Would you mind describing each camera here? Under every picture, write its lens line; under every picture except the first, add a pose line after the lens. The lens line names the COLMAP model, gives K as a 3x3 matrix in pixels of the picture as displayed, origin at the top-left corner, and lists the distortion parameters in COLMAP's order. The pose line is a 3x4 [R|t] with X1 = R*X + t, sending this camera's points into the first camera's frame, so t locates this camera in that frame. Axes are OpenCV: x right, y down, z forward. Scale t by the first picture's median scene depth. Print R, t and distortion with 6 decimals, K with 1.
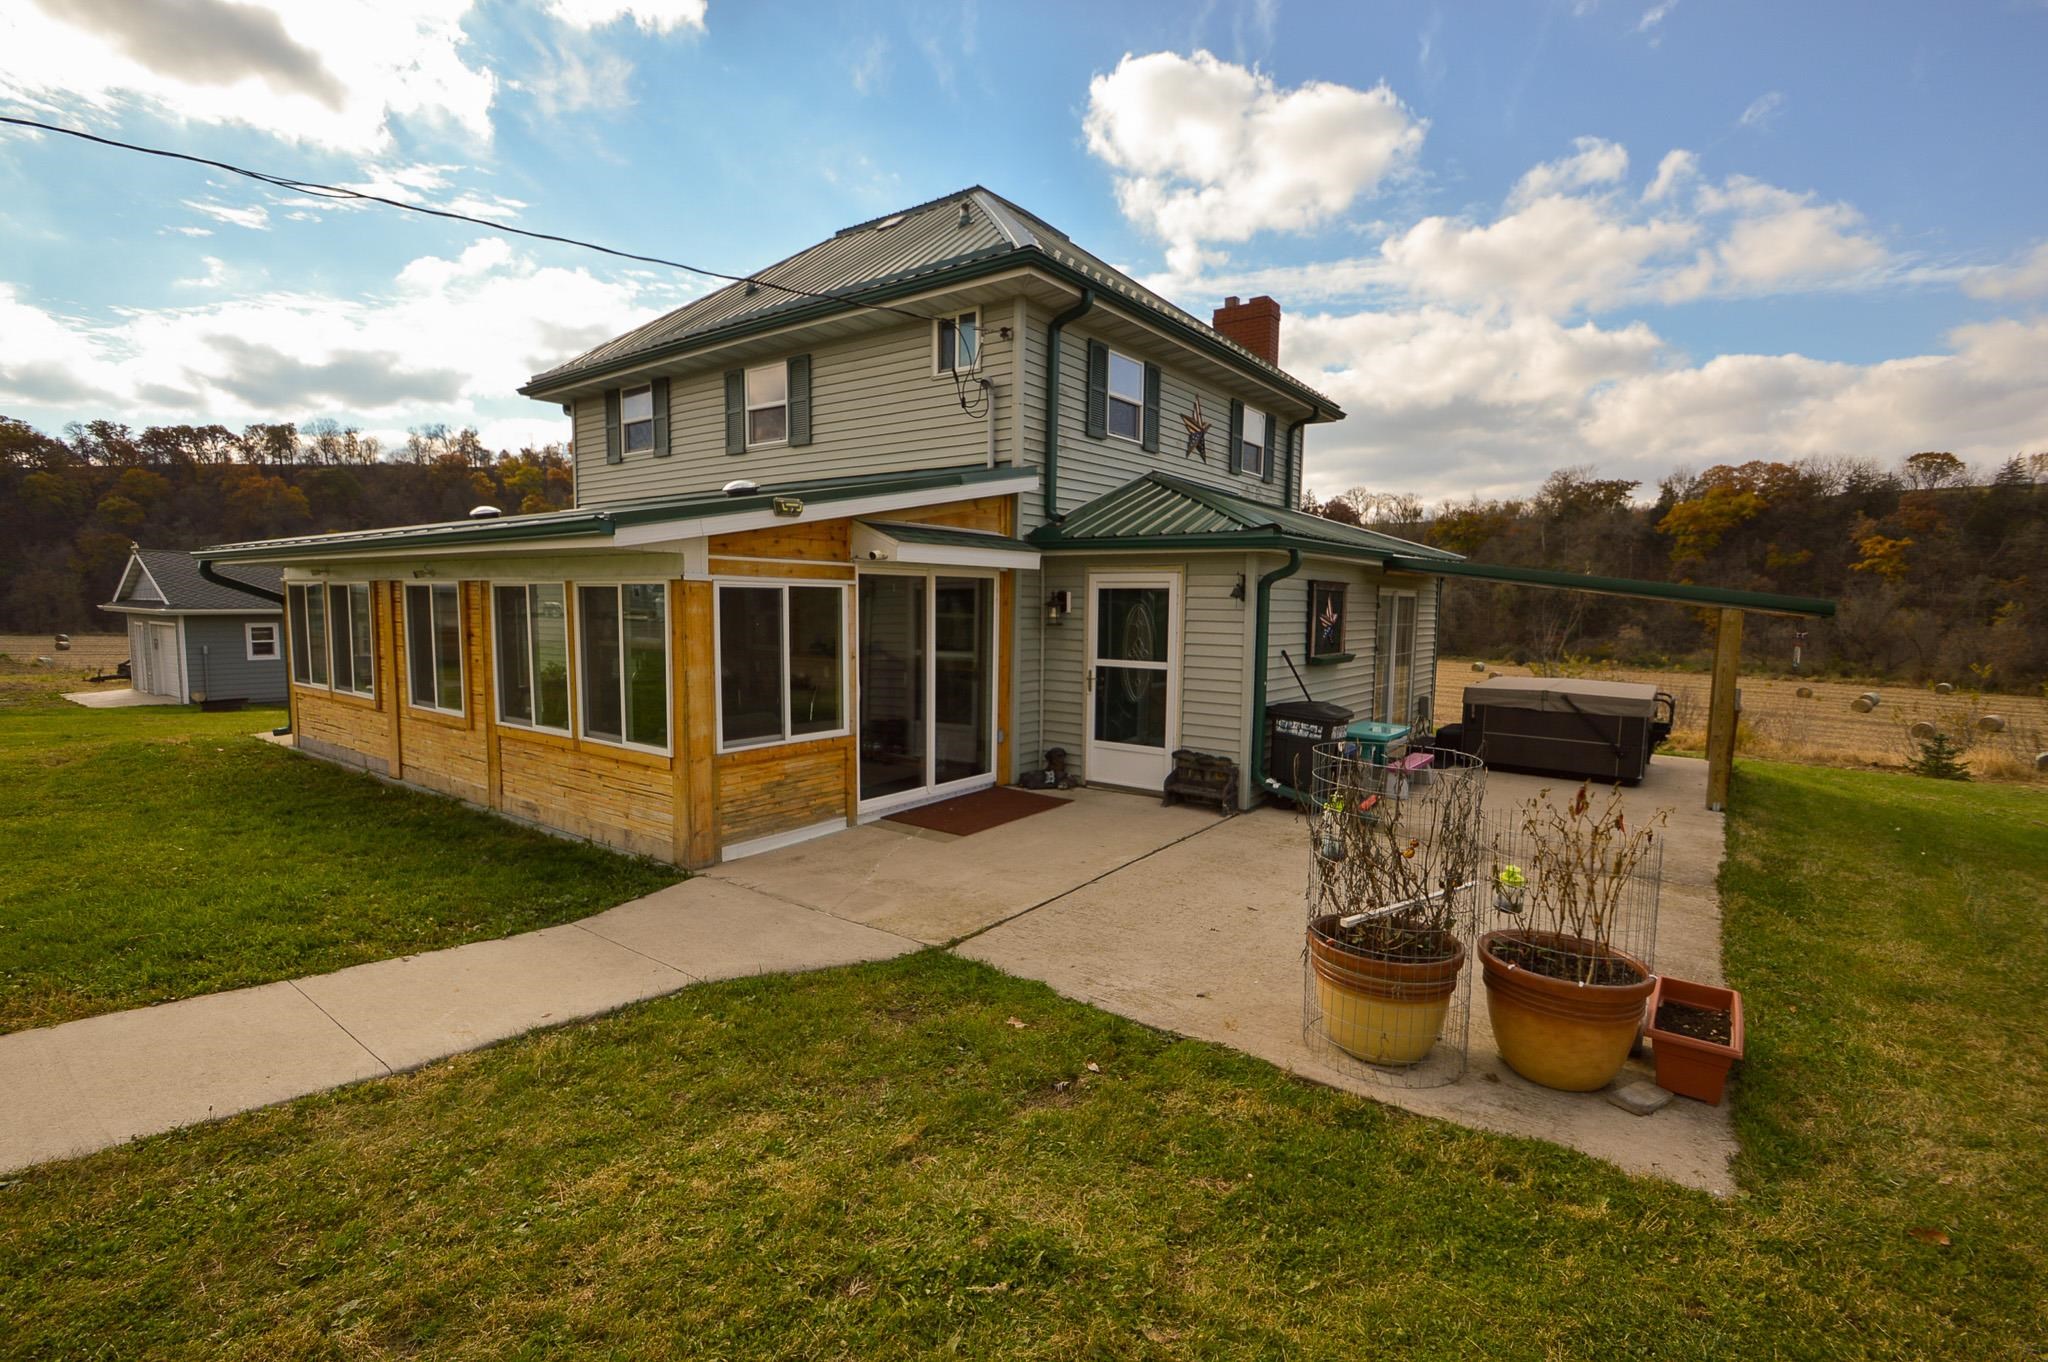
lens RADIAL K [[913.6, 0, 1024.0], [0, 913.6, 681.0], [0, 0, 1]] dist [0.025623, -0.019886]
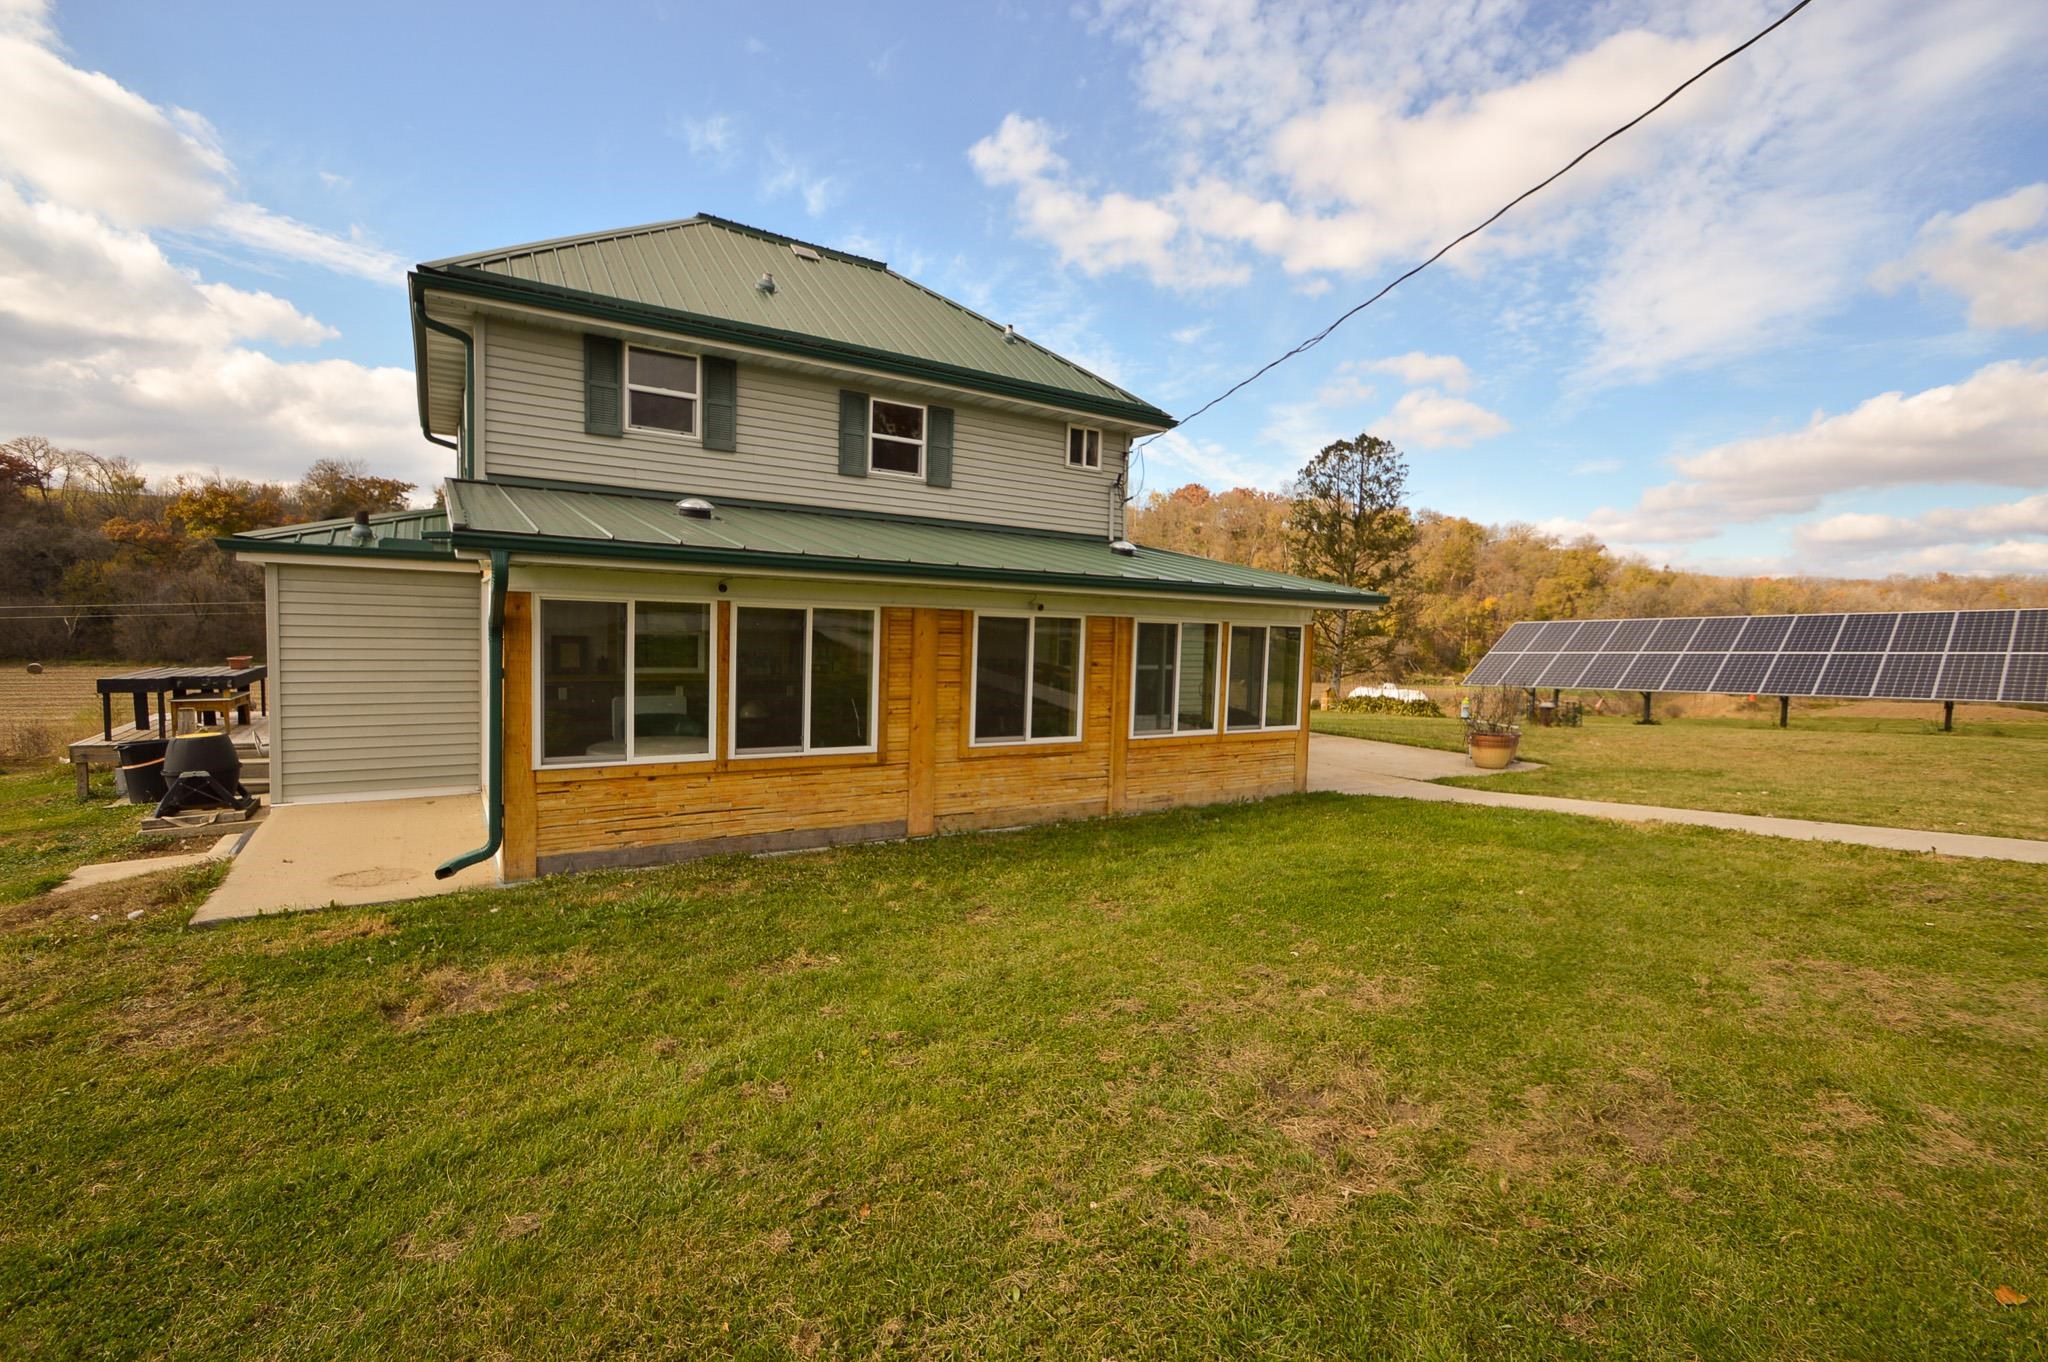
lens RADIAL K [[913.6, 0, 1024.0], [0, 913.6, 681.0], [0, 0, 1]] dist [0.025623, -0.019886]
pose [[0.356942, -0.054010, 0.932564, -1.092518], [0.054442, 0.997833, 0.036952, -0.049824], [-0.932539, 0.037581, 0.359109, 0.447444]]
